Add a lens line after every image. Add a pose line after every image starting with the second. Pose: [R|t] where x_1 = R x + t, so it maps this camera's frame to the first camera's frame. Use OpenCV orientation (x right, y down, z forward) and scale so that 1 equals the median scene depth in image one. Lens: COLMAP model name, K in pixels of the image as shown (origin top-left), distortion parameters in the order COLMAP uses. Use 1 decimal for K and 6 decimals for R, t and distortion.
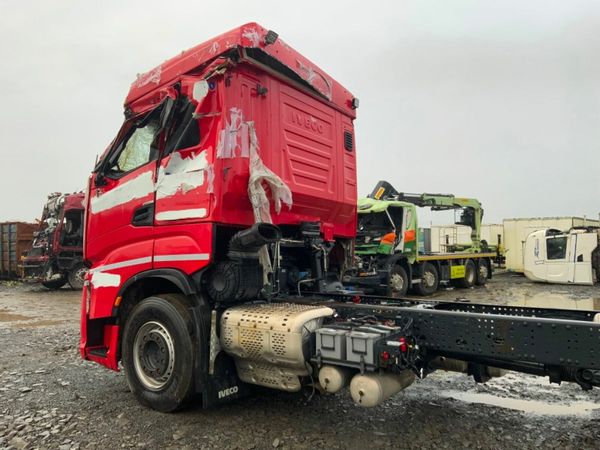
lens RADIAL K [[493.9, 0, 300.6], [0, 493.9, 224.3], [0, 0, 1]] dist [0.024050, -0.018436]
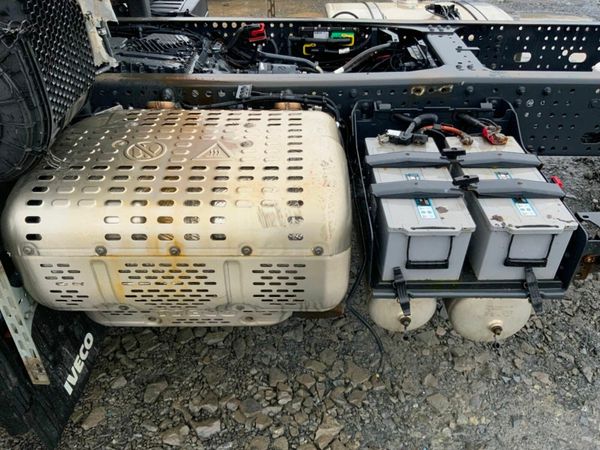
lens RADIAL K [[493.9, 0, 299.4], [0, 493.9, 227.2], [0, 0, 1]] dist [0.024050, -0.018436]
pose [[0.810954, -0.348360, 0.470106, -0.170987], [-0.033279, 0.774687, 0.631469, 0.004575], [-0.584163, -0.527736, 0.616642, 0.800085]]
